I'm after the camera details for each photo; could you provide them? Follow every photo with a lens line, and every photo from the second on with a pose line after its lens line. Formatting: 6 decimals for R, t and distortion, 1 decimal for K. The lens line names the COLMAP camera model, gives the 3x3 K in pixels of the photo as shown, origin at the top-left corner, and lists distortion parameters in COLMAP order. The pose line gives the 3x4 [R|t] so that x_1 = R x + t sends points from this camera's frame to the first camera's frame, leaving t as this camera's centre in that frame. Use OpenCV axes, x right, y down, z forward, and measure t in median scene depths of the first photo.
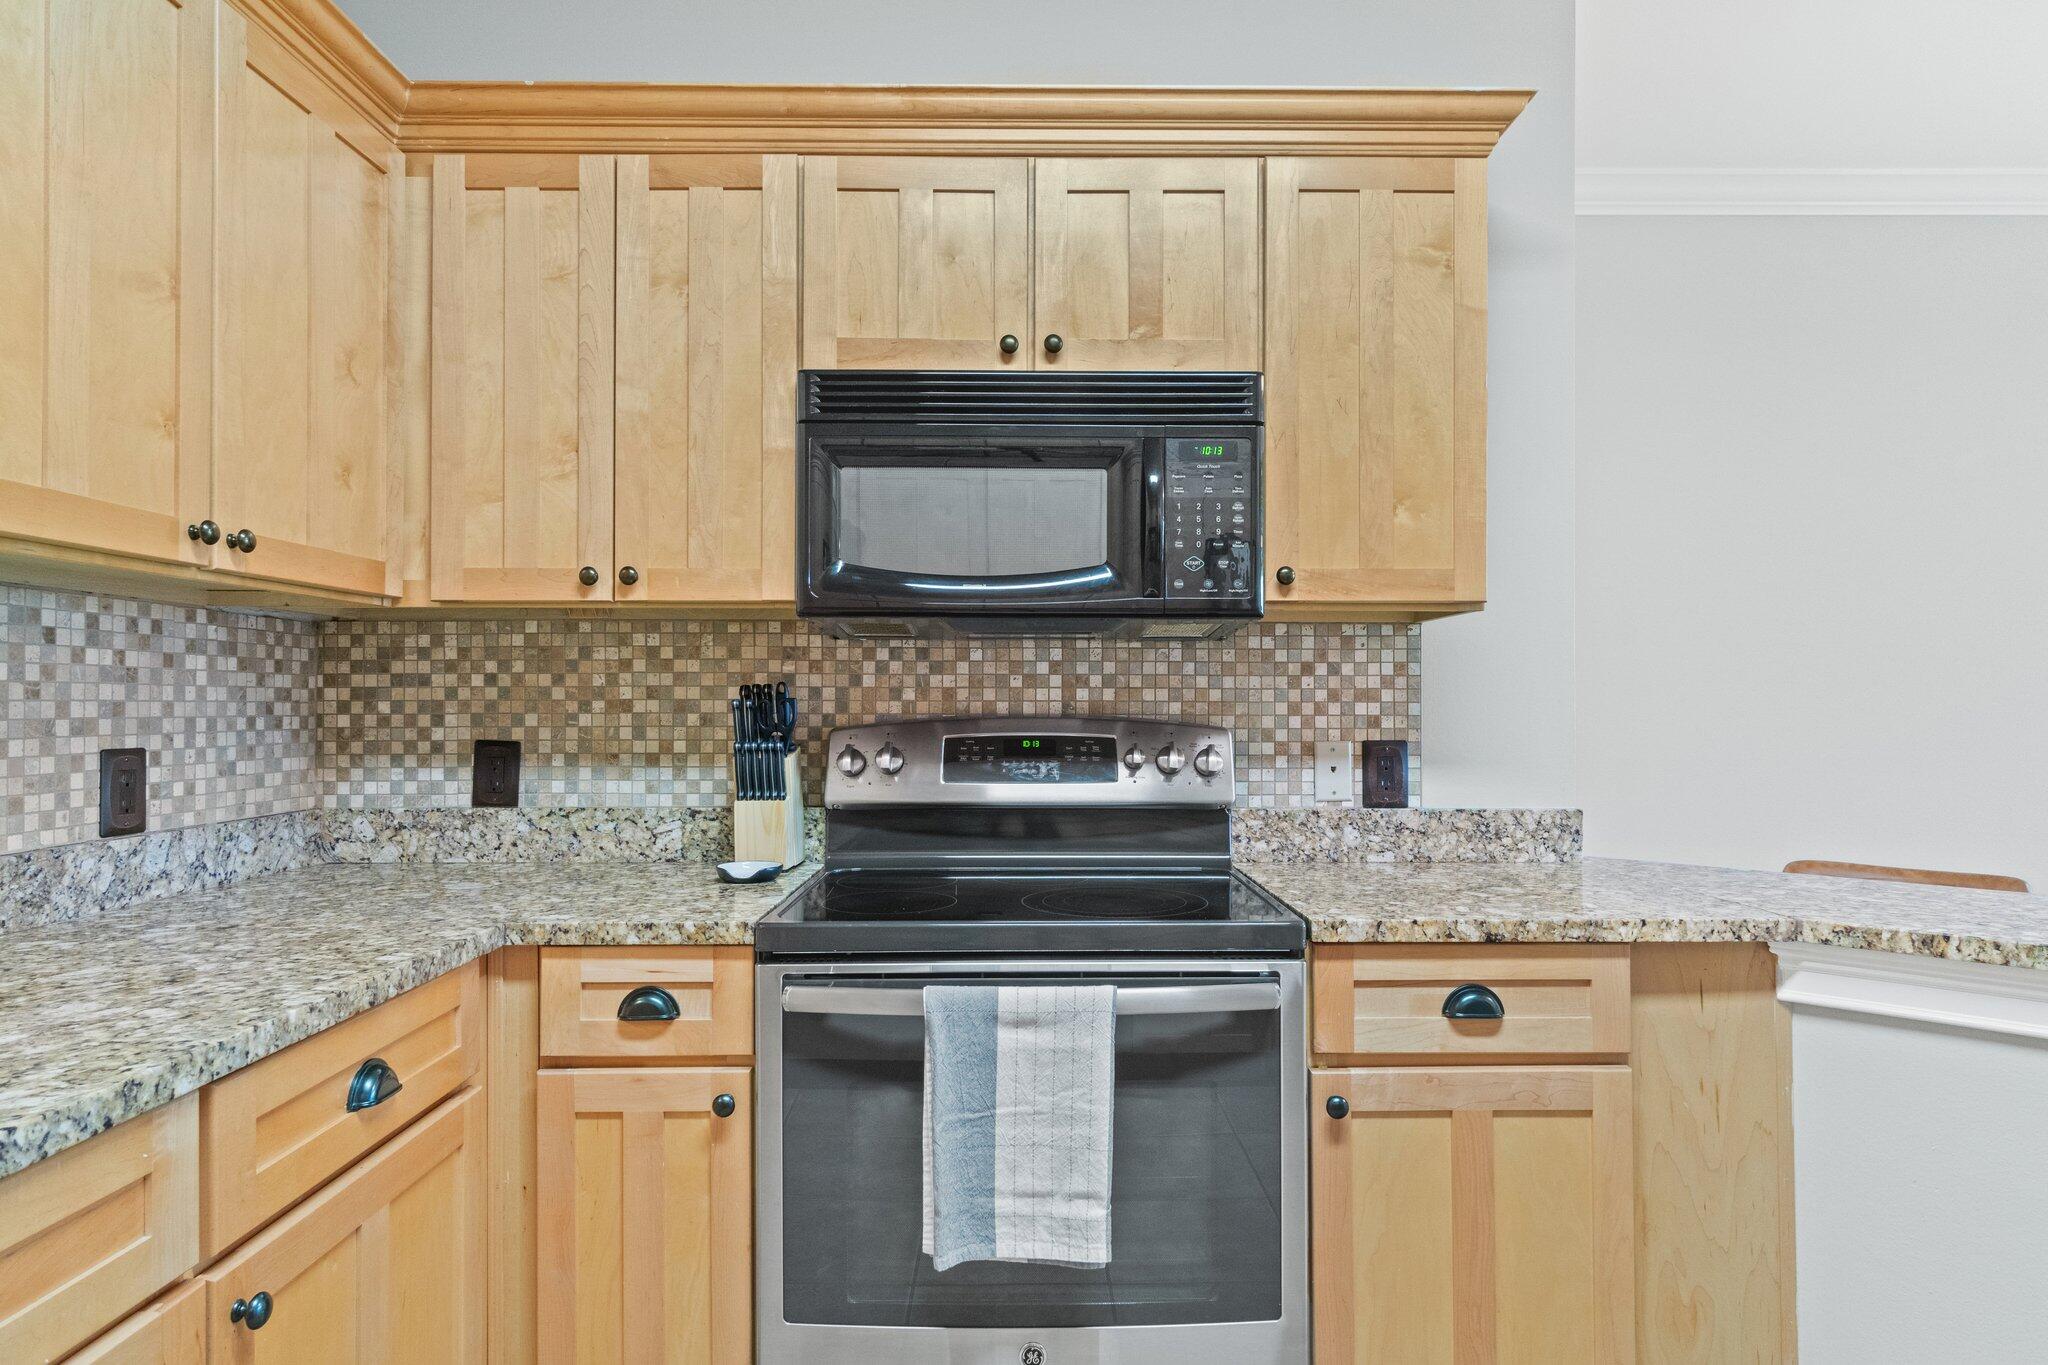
lens RADIAL K [[1180.8, 0, 1015.9], [0, 1180.8, 695.0], [0, 0, 1]] dist [0.007344, -0.000434]
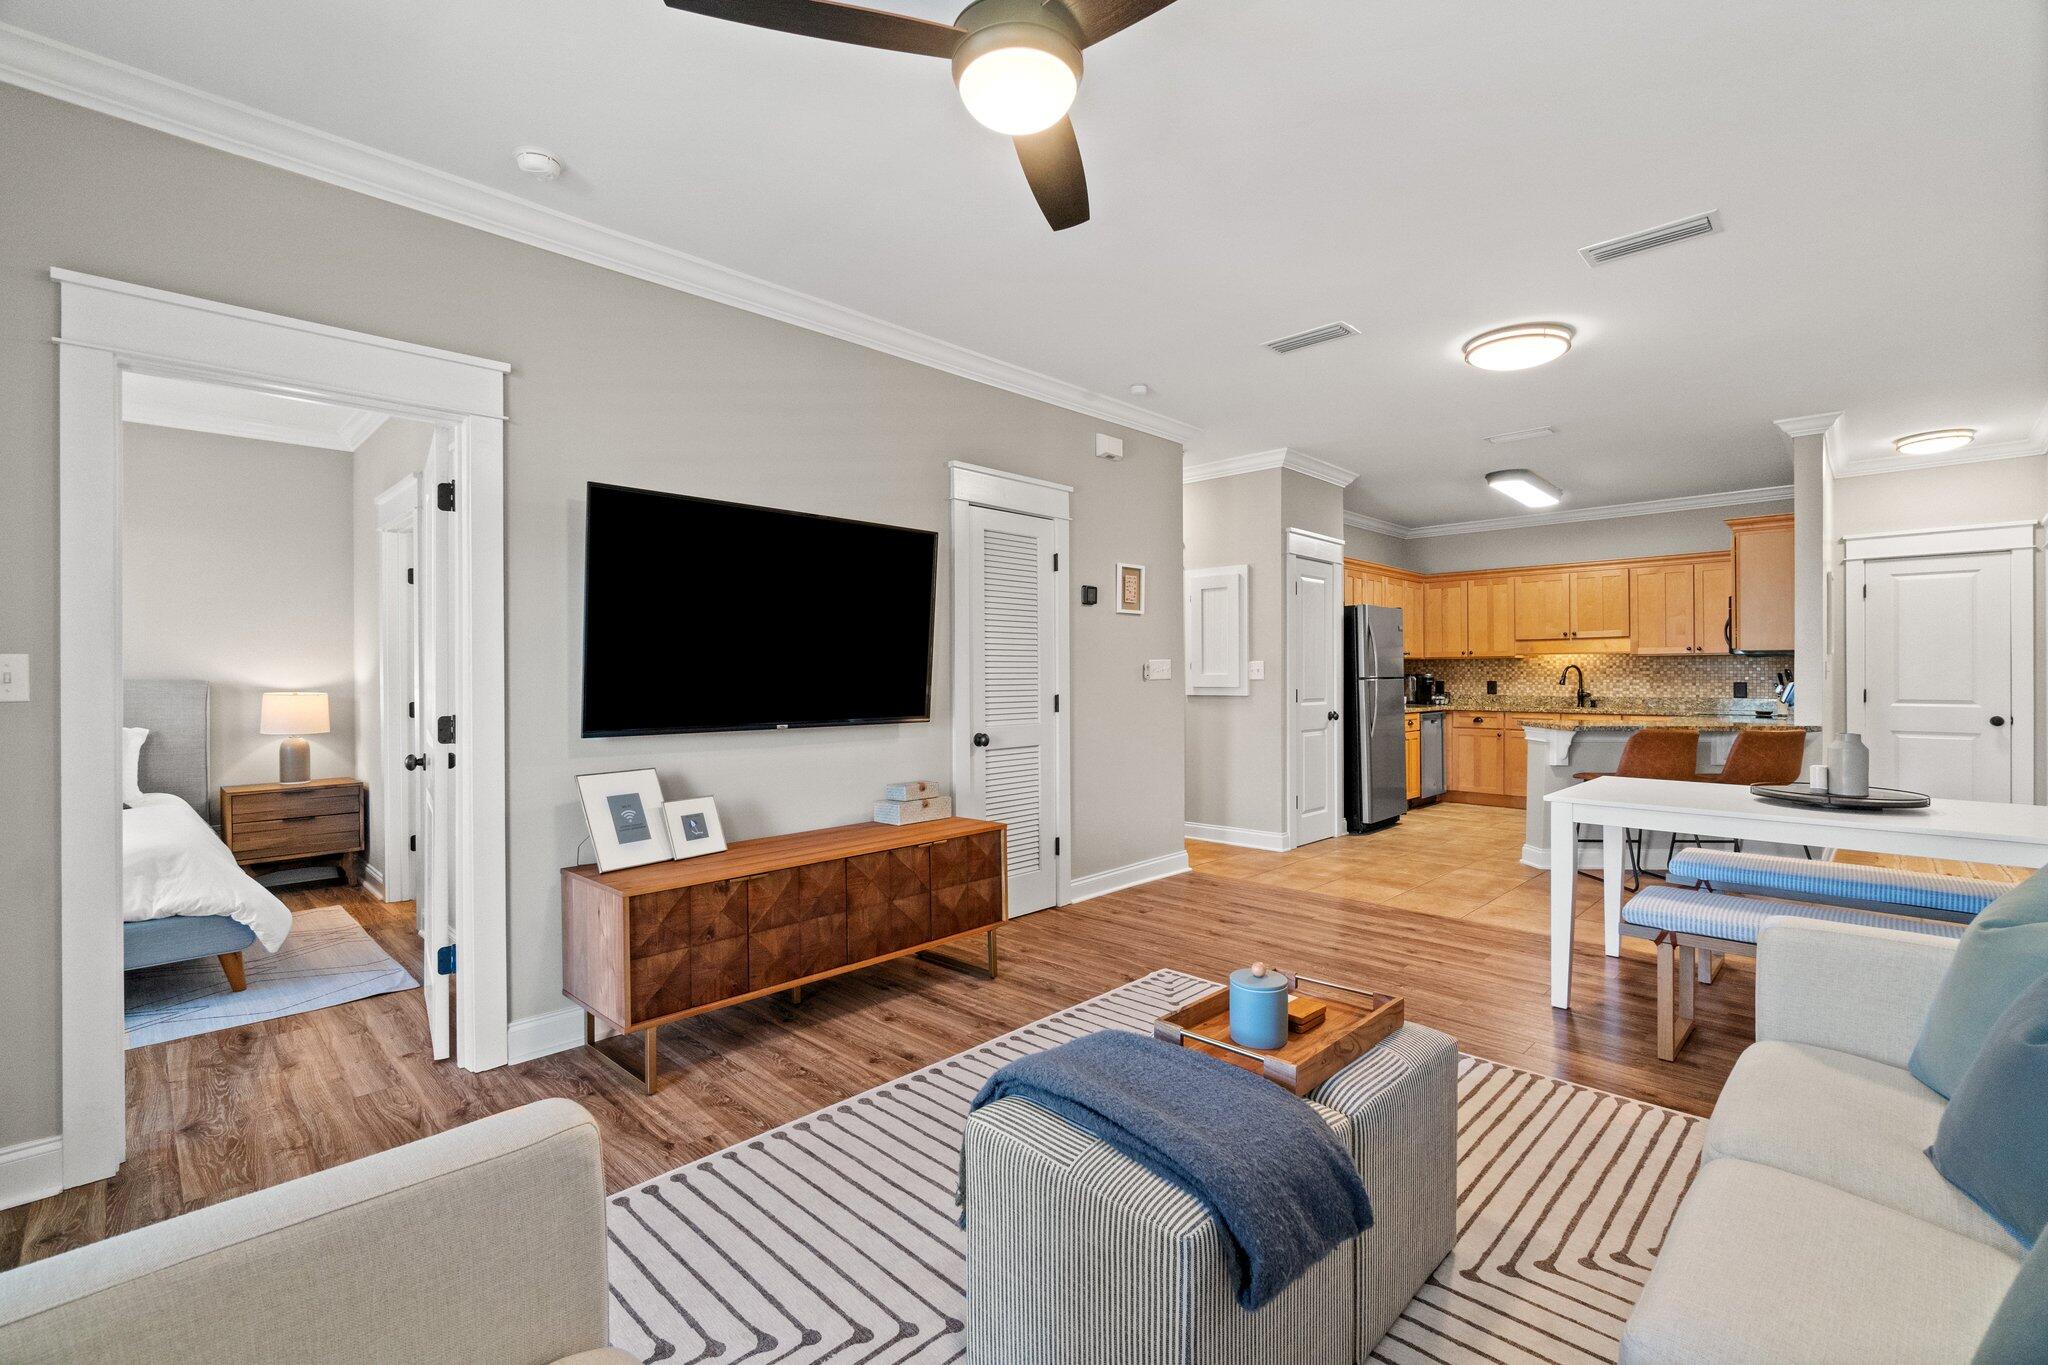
lens RADIAL K [[892.4, 0, 1031.9], [0, 892.4, 672.2], [0, 0, 1]] dist [-0.006921, 0.001830]
pose [[-0.700892, -0.001439, -0.713266, 4.421774], [0.006368, 0.999945, -0.008275, 0.010801], [0.713239, -0.010342, -0.700844, 1.513687]]
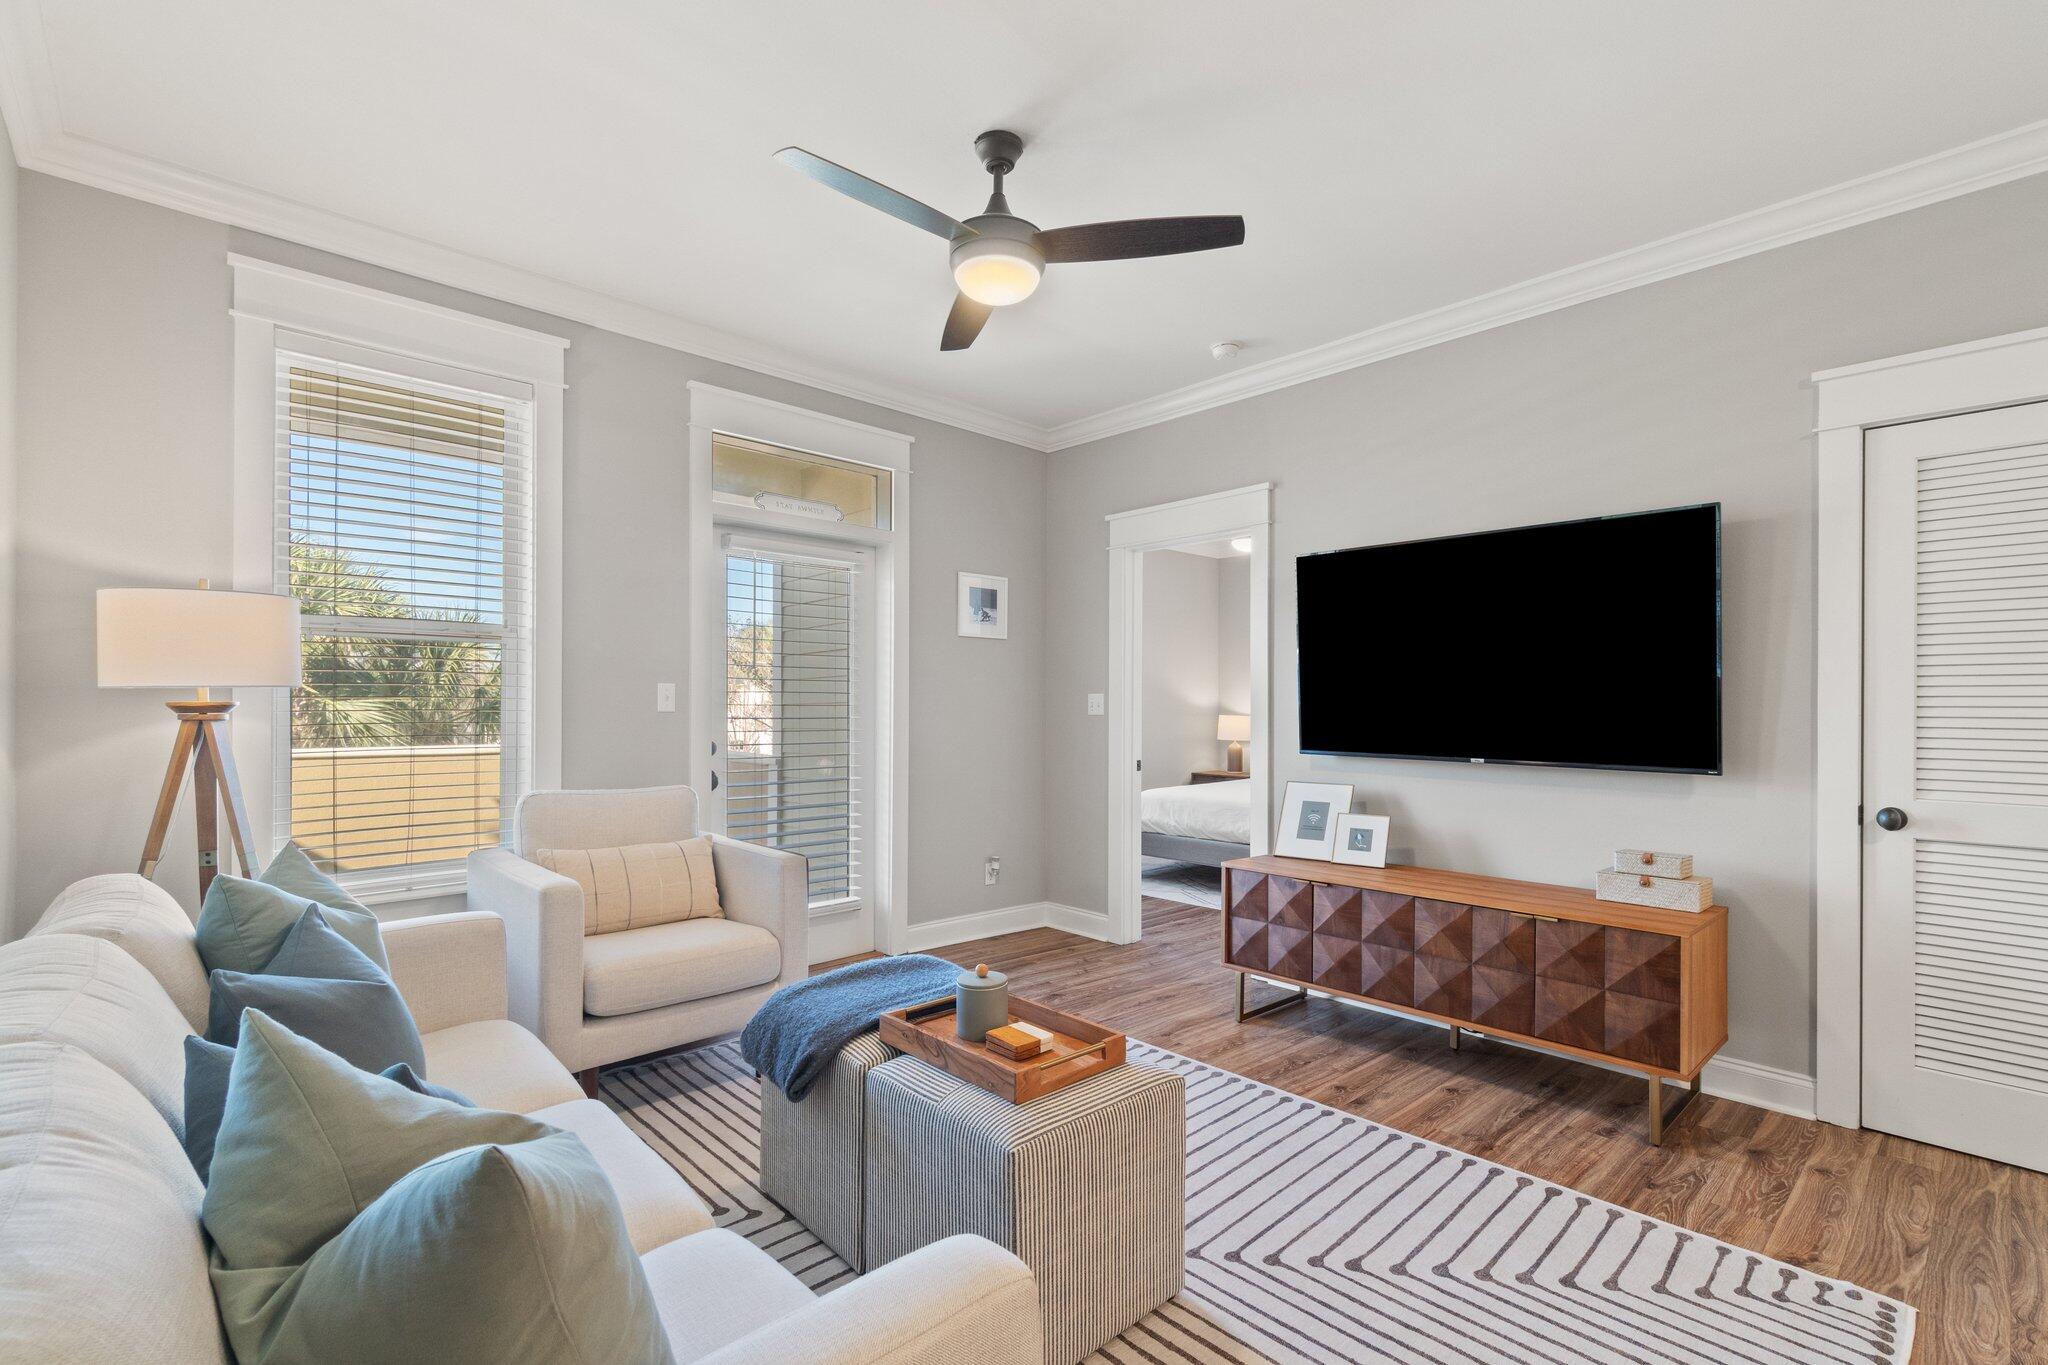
lens RADIAL K [[892.4, 0, 1018.9], [0, 892.4, 710.5], [0, 0, 1]] dist [-0.006921, 0.001830]
pose [[-0.684219, -0.011780, 0.729181, 2.787434], [-0.012290, 0.999914, 0.004621, 0.009768], [-0.729173, -0.005800, -0.684305, 1.705464]]
